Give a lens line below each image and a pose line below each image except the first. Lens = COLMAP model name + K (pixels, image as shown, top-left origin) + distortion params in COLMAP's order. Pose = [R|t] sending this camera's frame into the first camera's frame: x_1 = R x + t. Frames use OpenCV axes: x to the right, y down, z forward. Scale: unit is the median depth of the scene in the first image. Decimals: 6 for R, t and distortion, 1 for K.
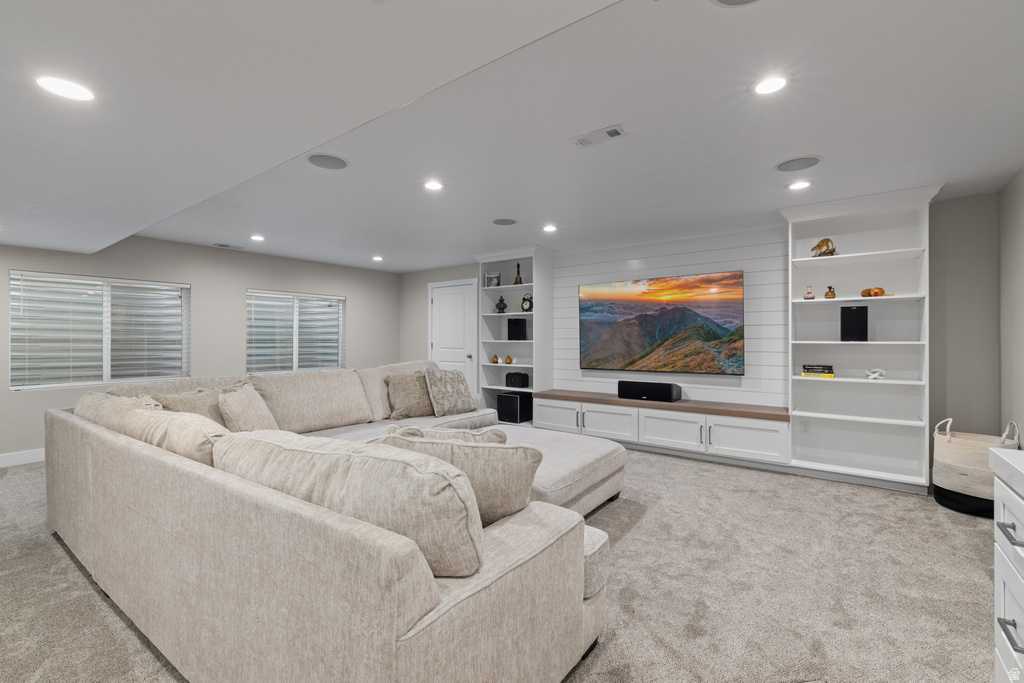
lens RADIAL K [[444.2, 0, 506.7], [0, 444.2, 336.8], [0, 0, 1]] dist [0.002221, 0.000181]
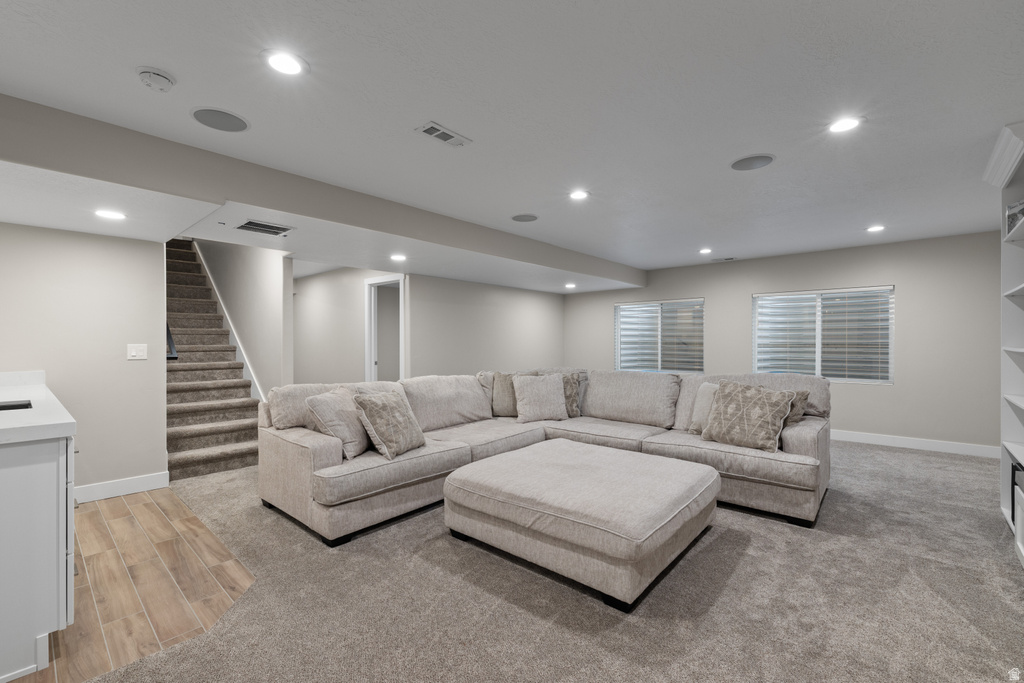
lens RADIAL K [[444.2, 0, 510.8], [0, 444.2, 338.9], [0, 0, 1]] dist [0.002221, 0.000181]
pose [[-0.084766, -0.009938, -0.996351, 0.766268], [0.006417, 0.999924, -0.010520, 0.002708], [0.996380, -0.007285, -0.084696, 0.800894]]
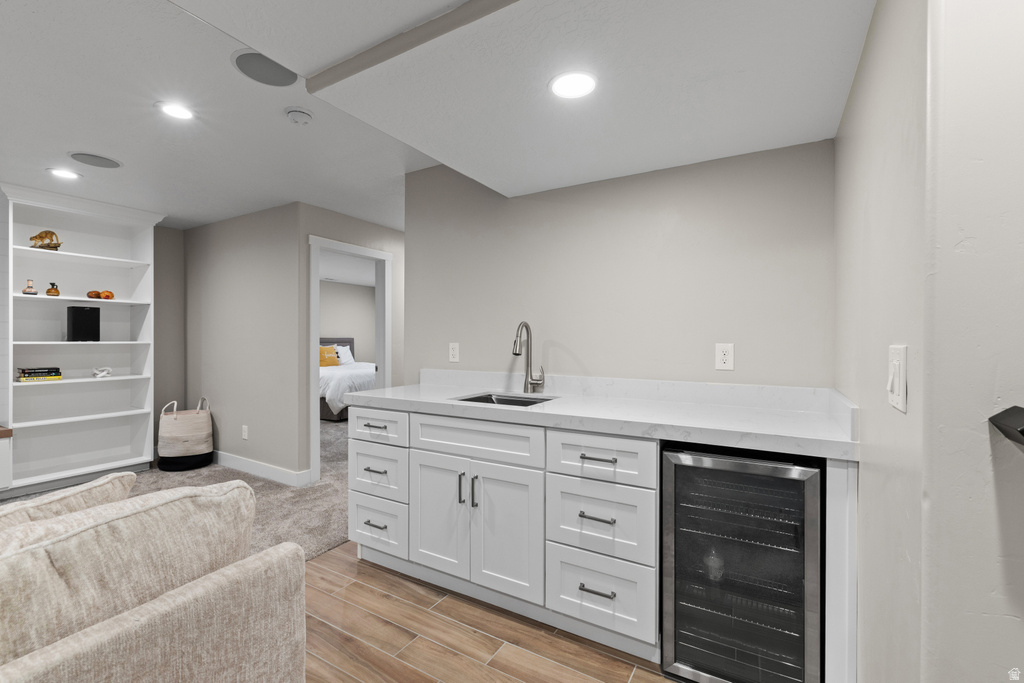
lens RADIAL K [[444.2, 0, 512.6], [0, 444.2, 340.6], [0, 0, 1]] dist [0.002221, 0.000181]
pose [[-0.113296, -0.006391, 0.993541, -0.319415], [-0.005610, 0.999967, 0.005793, -0.003078], [-0.993545, -0.004917, -0.113328, 0.147821]]
